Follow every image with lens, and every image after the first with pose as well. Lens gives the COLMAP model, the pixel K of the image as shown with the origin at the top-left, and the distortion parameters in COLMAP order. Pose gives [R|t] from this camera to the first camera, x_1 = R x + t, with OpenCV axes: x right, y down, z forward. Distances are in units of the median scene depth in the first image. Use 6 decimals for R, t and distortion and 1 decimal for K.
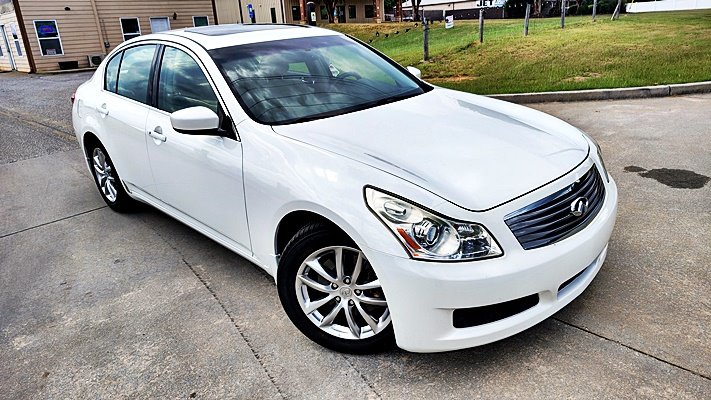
lens RADIAL K [[523.2, 0, 355.5], [0, 523.2, 200.0], [0, 0, 1]] dist [-0.002130, 0.001908]
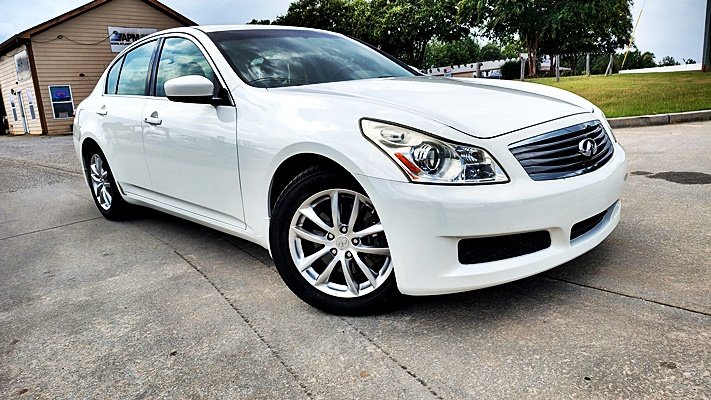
lens RADIAL K [[520.1, 0, 355.5], [0, 520.1, 200.0], [0, 0, 1]] dist [0.004601, -0.006168]
pose [[0.999929, -0.008772, -0.008064, 0.012474], [0.007474, 0.988831, -0.148856, 0.234284], [0.009280, 0.148785, 0.988826, 0.071271]]
